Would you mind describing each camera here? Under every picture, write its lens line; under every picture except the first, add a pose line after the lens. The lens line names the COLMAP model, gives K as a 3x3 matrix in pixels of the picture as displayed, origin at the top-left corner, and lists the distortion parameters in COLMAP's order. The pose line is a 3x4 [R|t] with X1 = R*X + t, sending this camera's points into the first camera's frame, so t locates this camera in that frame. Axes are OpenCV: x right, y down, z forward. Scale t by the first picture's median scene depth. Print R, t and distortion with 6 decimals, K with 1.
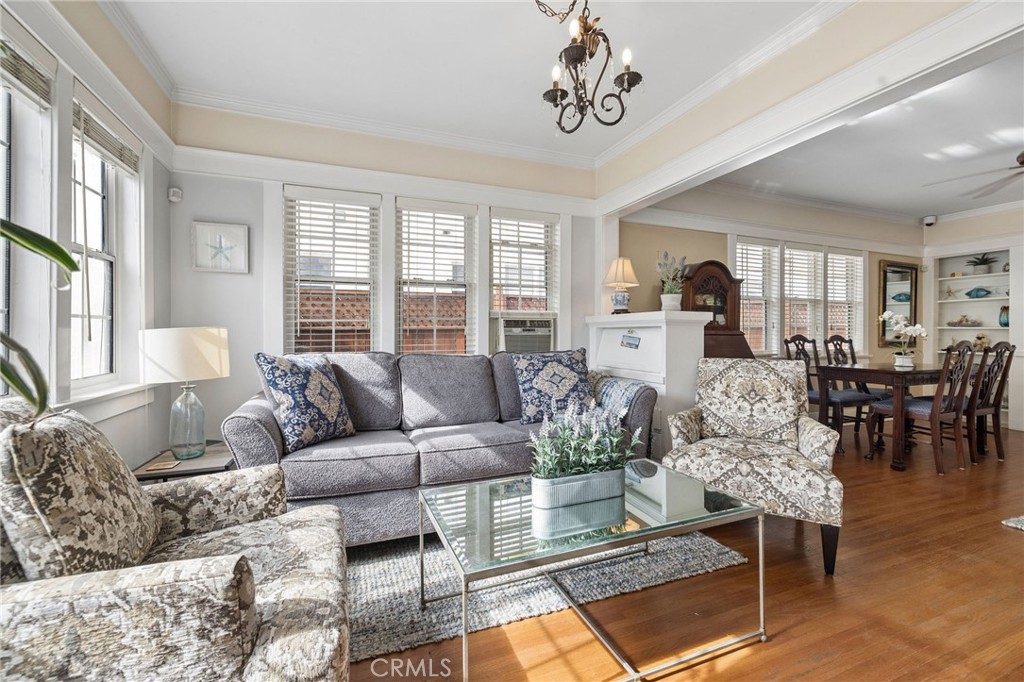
lens RADIAL K [[425.8, 0, 512.0], [0, 425.8, 341.0], [0, 0, 1]] dist [0.002664, 0.000700]
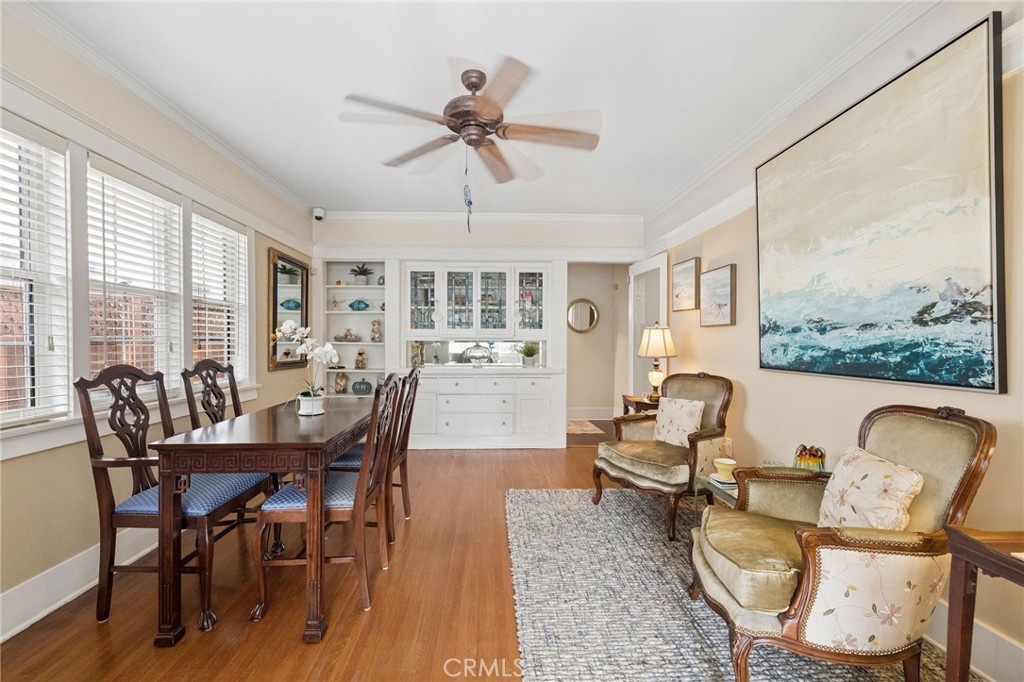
lens RADIAL K [[433.8, 0, 512.0], [0, 433.8, 341.0], [0, 0, 1]] dist [-0.000964, 0.000562]
pose [[0.323528, 0.000311, 0.946218, 0.513115], [0.013020, 0.999904, -0.004780, -0.044188], [-0.946129, 0.013867, 0.323493, 0.637541]]
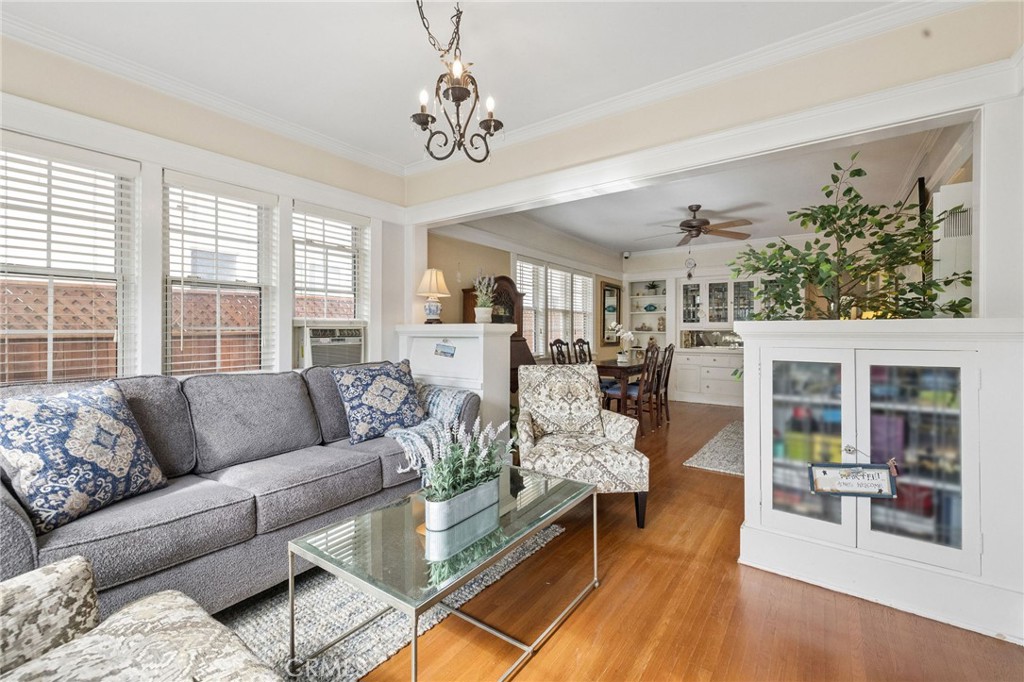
lens RADIAL K [[433.8, 0, 512.0], [0, 433.8, 341.0], [0, 0, 1]] dist [-0.000964, 0.000562]
pose [[0.846194, -0.011867, 0.532742, -0.154270], [0.006753, 0.999911, 0.011547, -0.033584], [-0.532832, -0.006174, 0.846199, 0.007052]]
